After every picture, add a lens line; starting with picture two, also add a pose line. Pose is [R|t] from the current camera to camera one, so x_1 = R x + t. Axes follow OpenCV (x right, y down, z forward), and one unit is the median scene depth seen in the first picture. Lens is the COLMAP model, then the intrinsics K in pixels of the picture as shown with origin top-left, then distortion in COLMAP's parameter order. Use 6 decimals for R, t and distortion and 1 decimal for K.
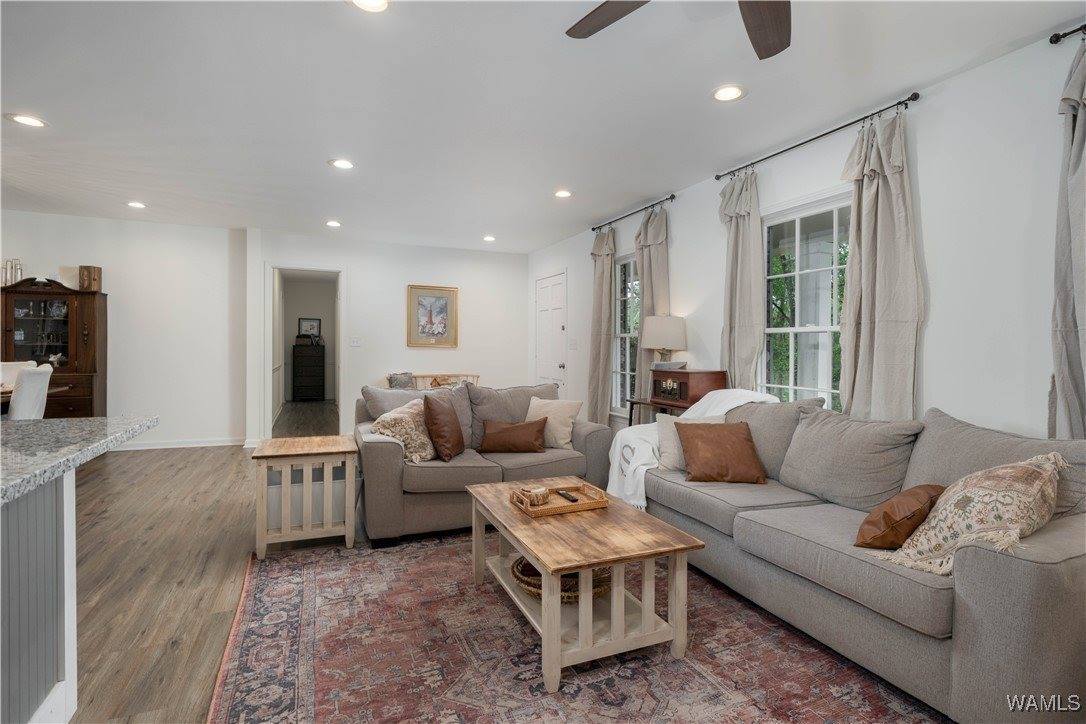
lens RADIAL K [[528.4, 0, 543.0], [0, 528.4, 362.0], [0, 0, 1]] dist [0.001572, 0.000575]
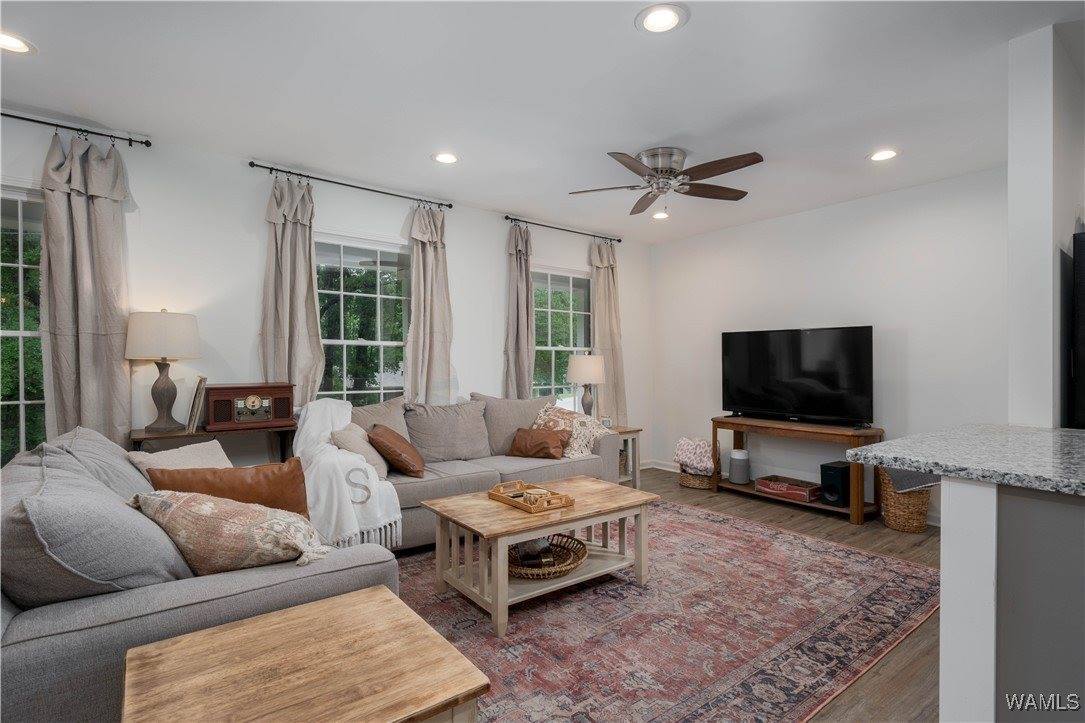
lens RADIAL K [[527.9, 0, 542.5], [0, 527.9, 361.5], [0, 0, 1]] dist [0.001572, 0.000575]
pose [[-0.239382, -0.009631, 0.970878, -1.221946], [0.020668, 0.999674, 0.015013, -0.045426], [-0.970705, 0.023660, -0.239105, 1.426904]]
